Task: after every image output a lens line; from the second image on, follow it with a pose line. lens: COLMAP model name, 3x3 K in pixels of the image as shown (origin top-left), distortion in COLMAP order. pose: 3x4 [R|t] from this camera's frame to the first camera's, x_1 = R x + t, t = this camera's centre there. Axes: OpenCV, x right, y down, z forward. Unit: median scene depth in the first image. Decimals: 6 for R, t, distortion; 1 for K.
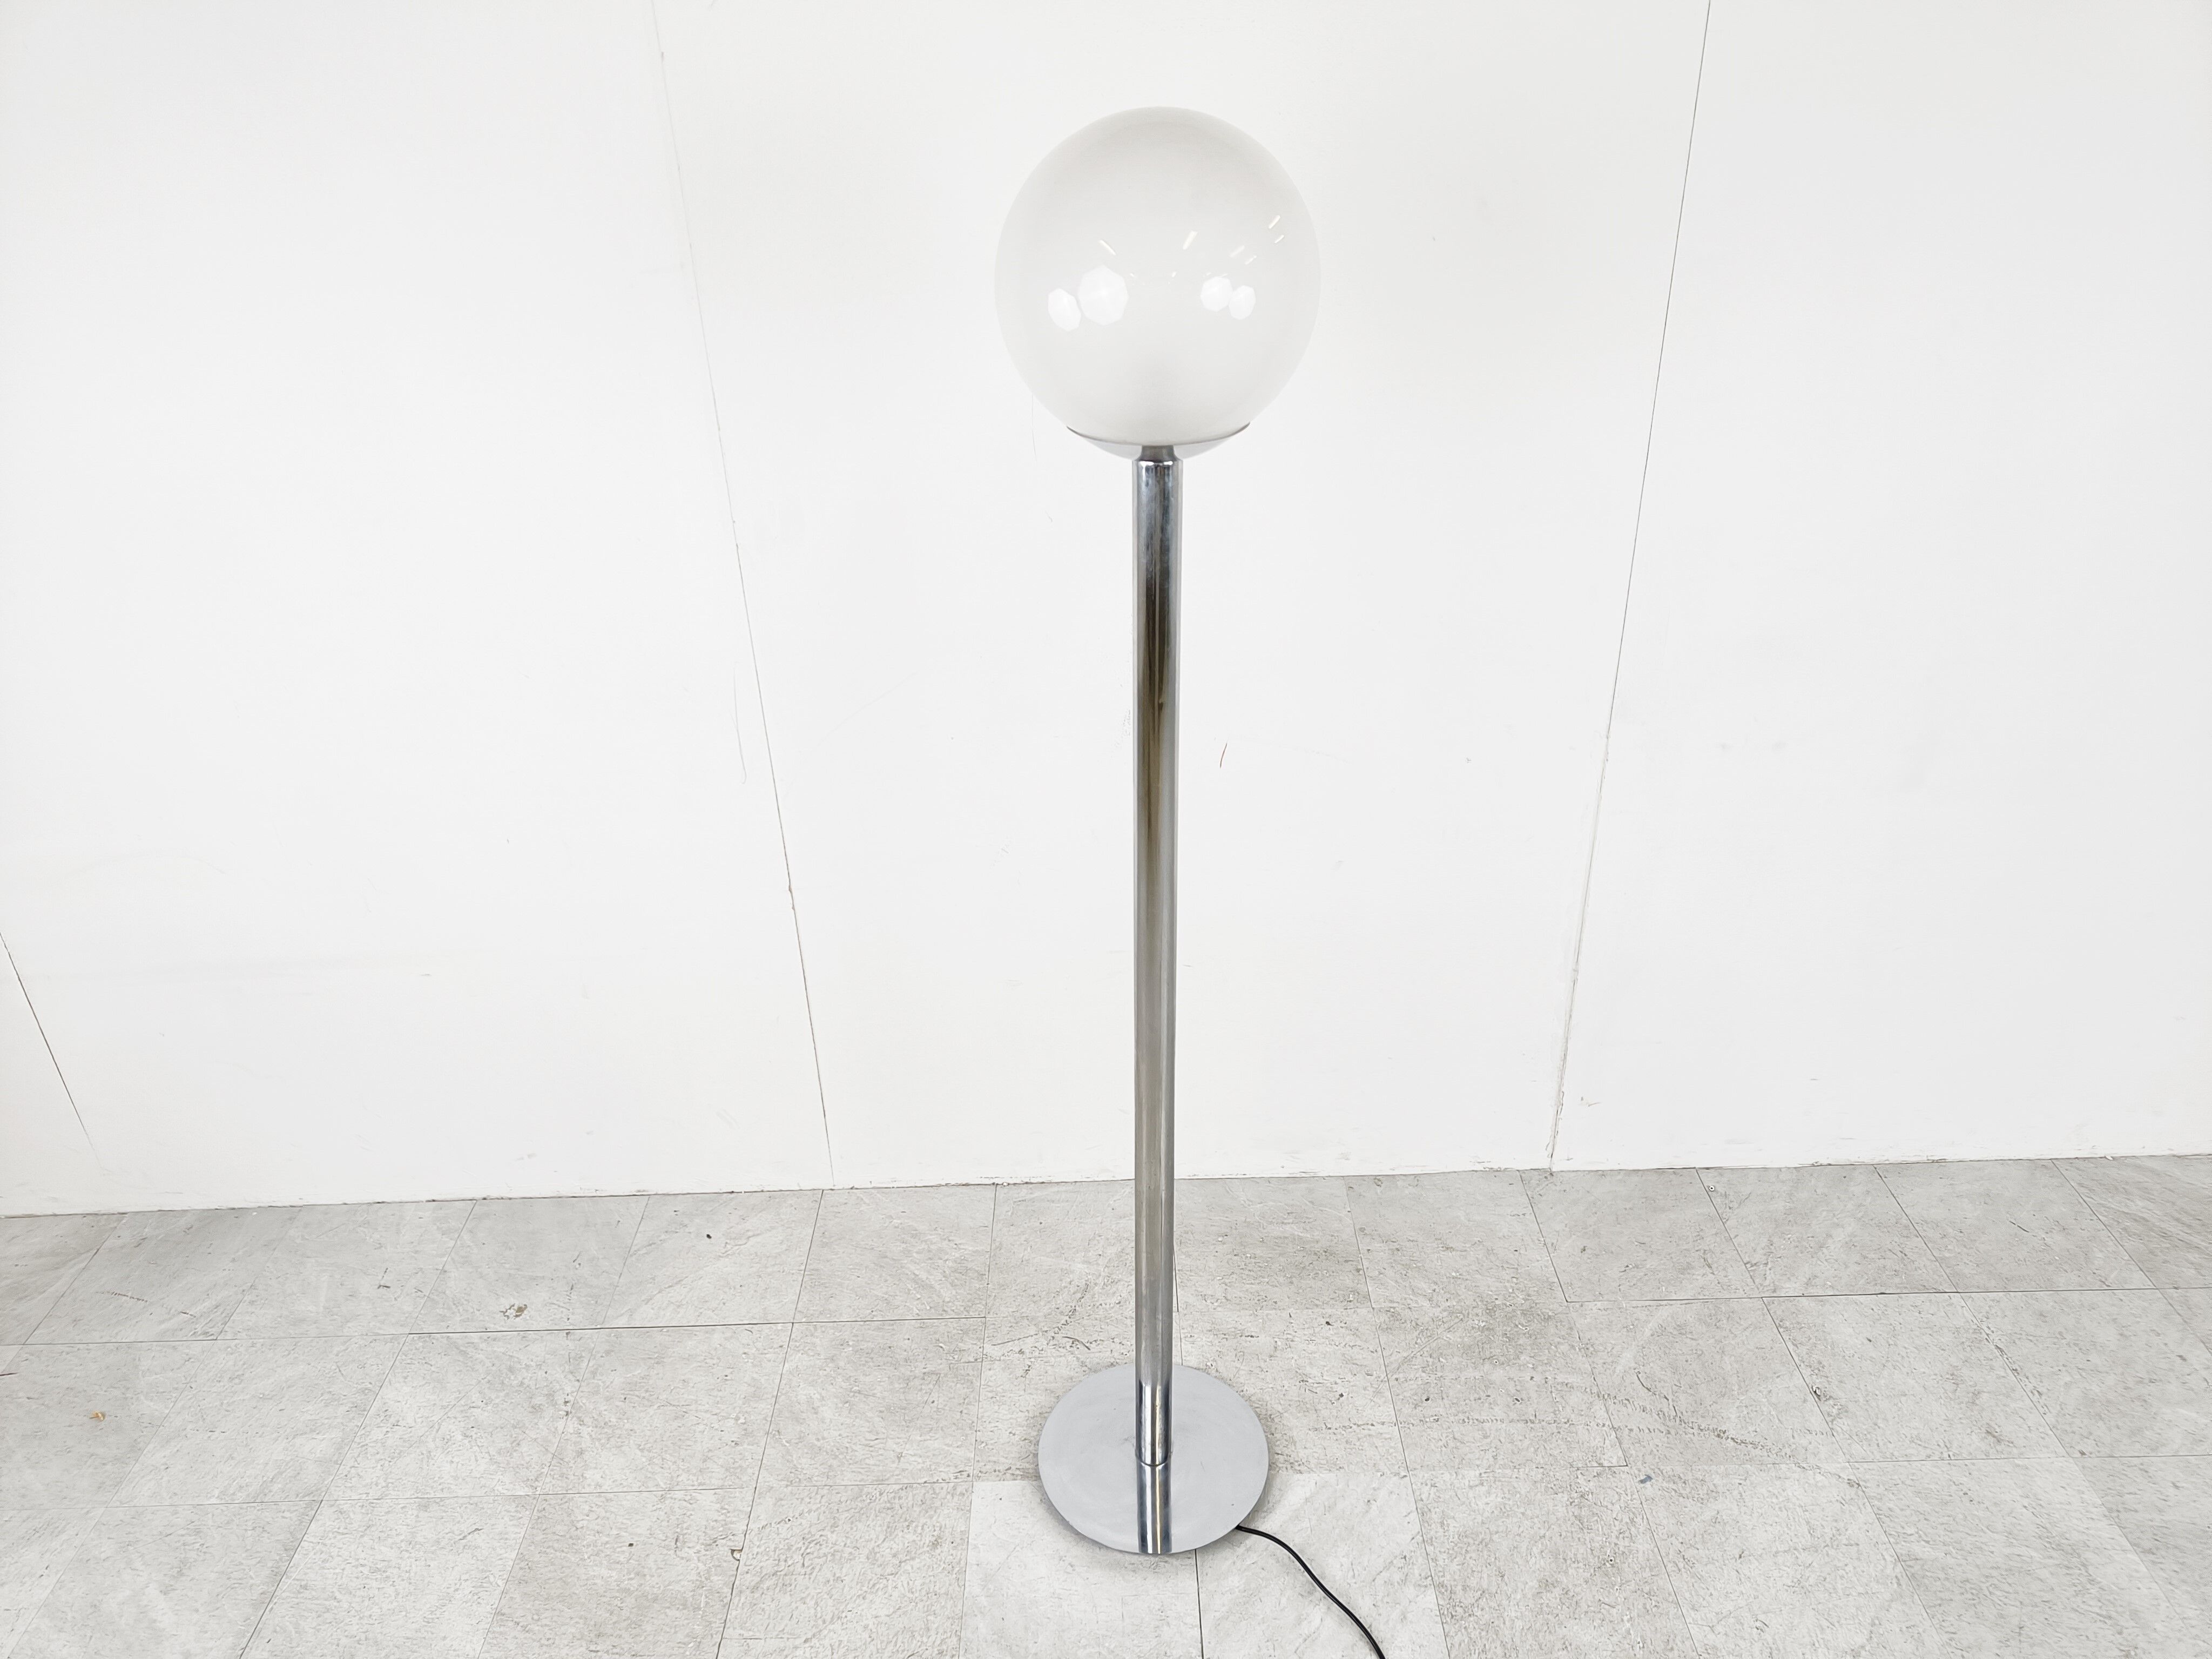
lens RADIAL K [[1480.4, 0, 1090.5], [0, 1480.4, 827.9], [0, 0, 1]] dist [0.007295, 0.001954]
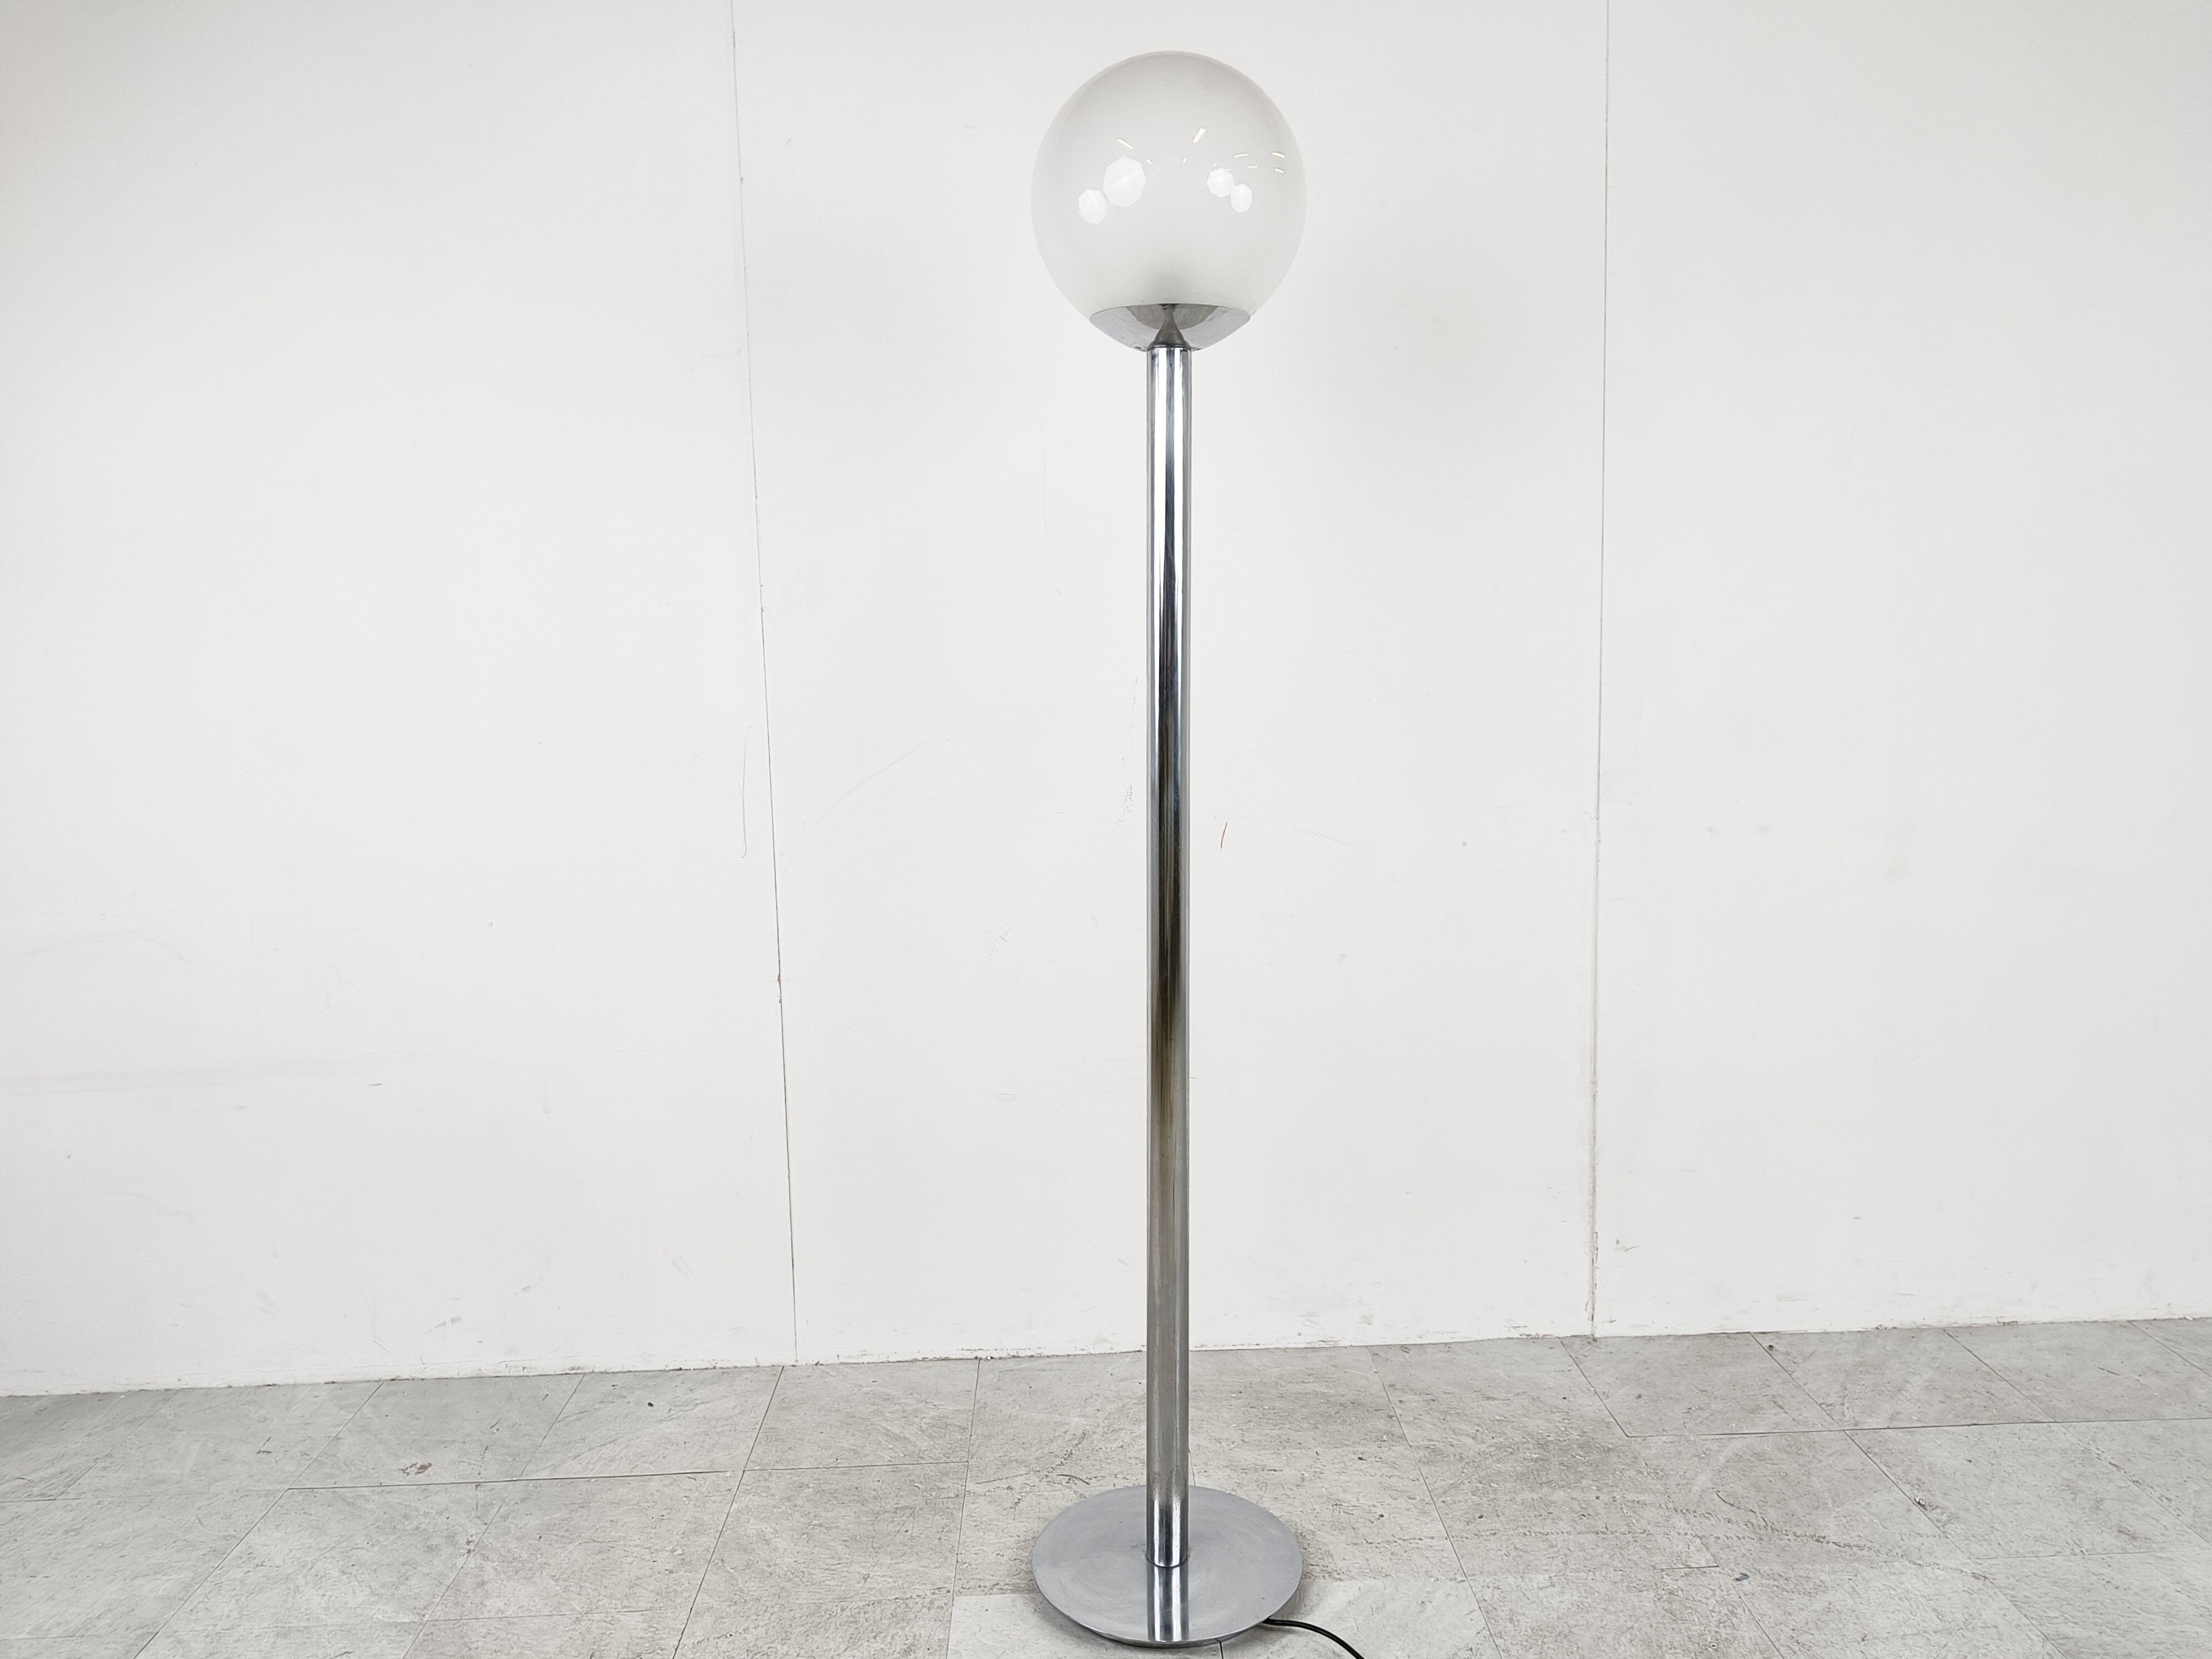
lens RADIAL K [[1532.2, 0, 1112.1], [0, 1532.2, 829.2], [0, 0, 1]] dist [0.007285, -0.001572]
pose [[0.999398, 0.010257, 0.033141, -0.021222], [0.002435, 0.932195, -0.361949, 0.327656], [-0.034607, 0.361812, 0.931609, 0.027175]]
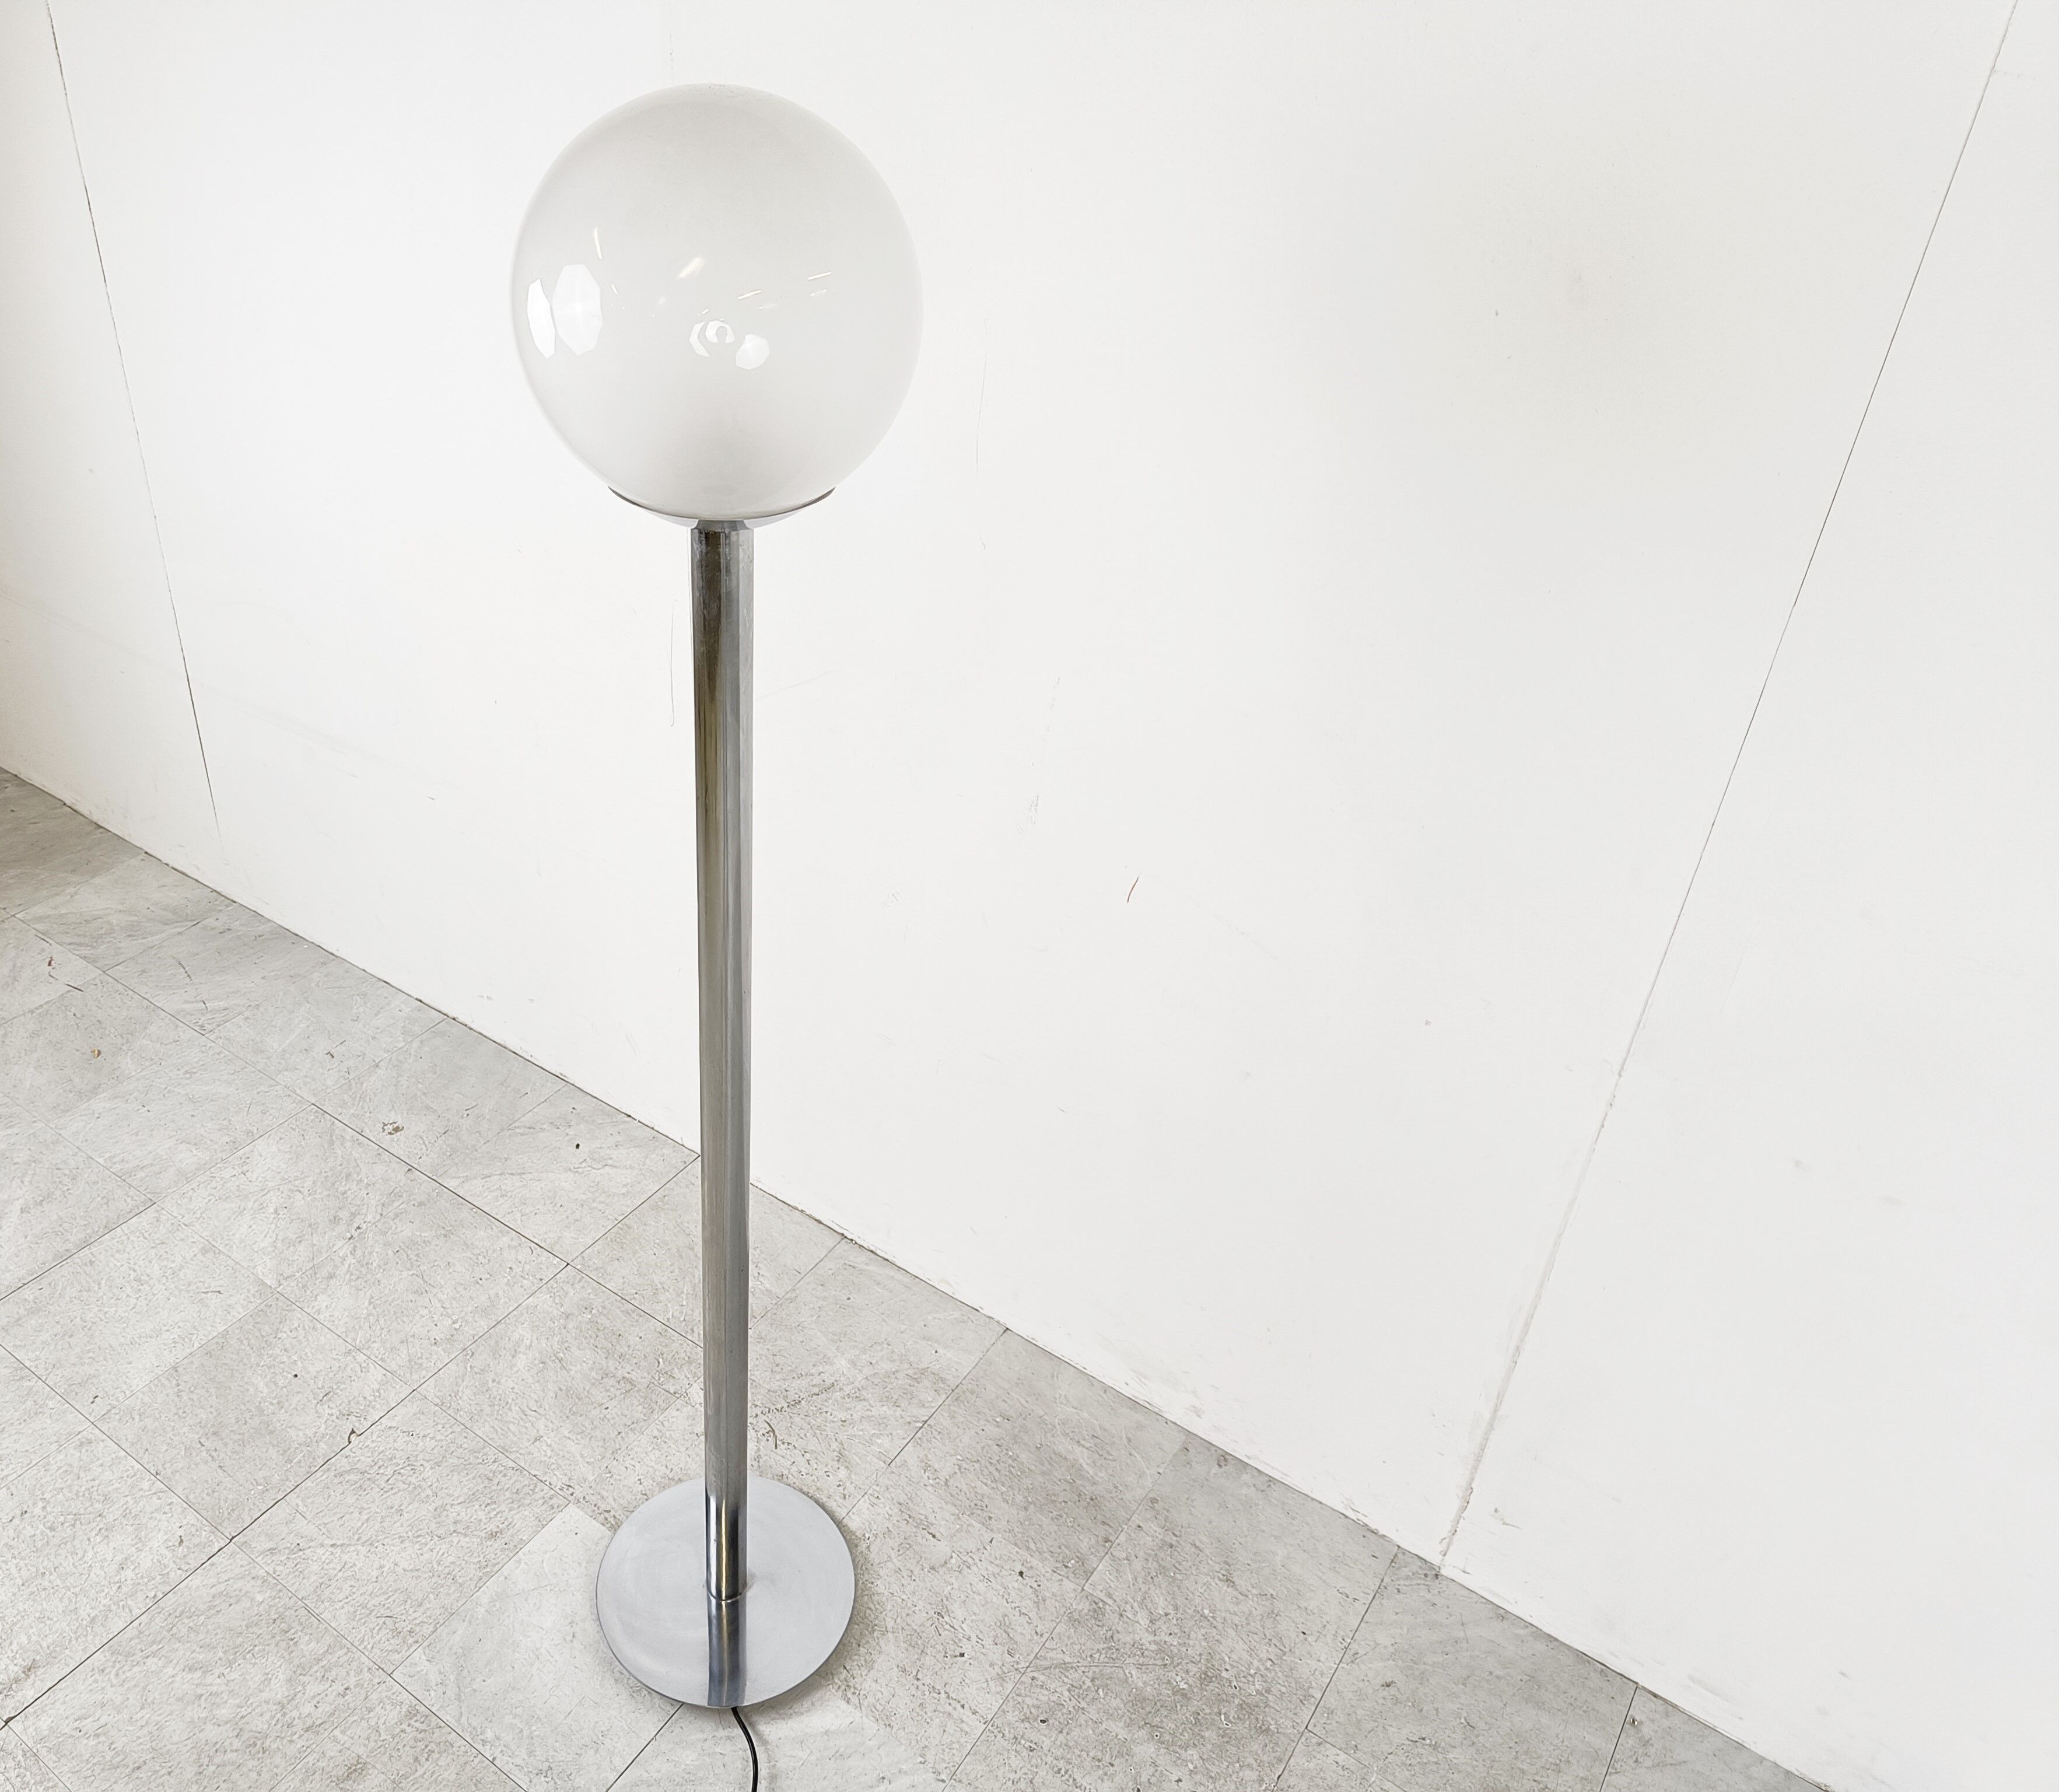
lens RADIAL K [[1615.9, 0, 888.7], [0, 1615.9, 892.1], [0, 0, 1]] dist [0.001356, 0.008786]
pose [[0.811037, 0.374105, -0.449738, 0.377969], [-0.332645, 0.927327, 0.171501, -0.154564], [0.481214, 0.010509, 0.876540, 0.176026]]
